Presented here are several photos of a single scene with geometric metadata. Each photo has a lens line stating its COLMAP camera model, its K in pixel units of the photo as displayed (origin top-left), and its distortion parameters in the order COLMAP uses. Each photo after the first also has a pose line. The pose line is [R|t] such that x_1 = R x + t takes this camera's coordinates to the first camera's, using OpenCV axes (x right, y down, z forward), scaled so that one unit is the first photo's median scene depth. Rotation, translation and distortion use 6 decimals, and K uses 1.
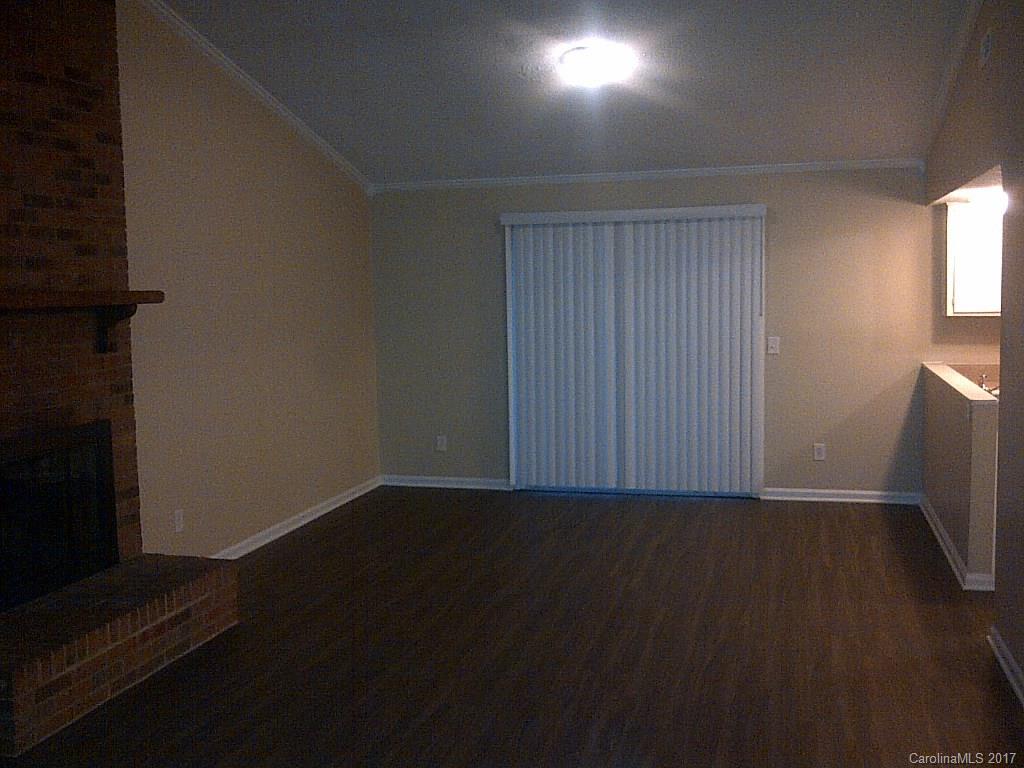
lens RADIAL K [[1044.2, 0, 518.6], [0, 1044.2, 385.5], [0, 0, 1]] dist [0.011740, -0.164169]
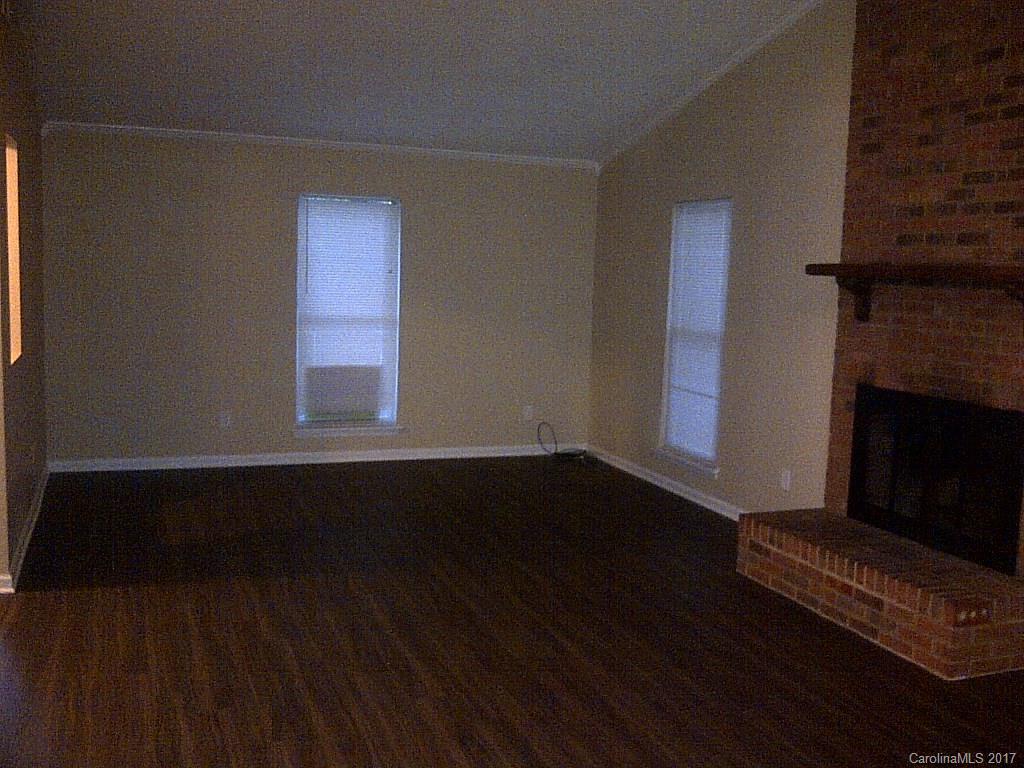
lens RADIAL K [[1044.2, 0, 518.6], [0, 1044.2, 385.5], [0, 0, 1]] dist [0.011740, -0.164169]
pose [[-0.824798, 0.054276, -0.562816, 0.501014], [-0.067922, 0.978664, 0.193917, -0.145076], [0.561333, 0.198170, -0.803514, 1.612873]]
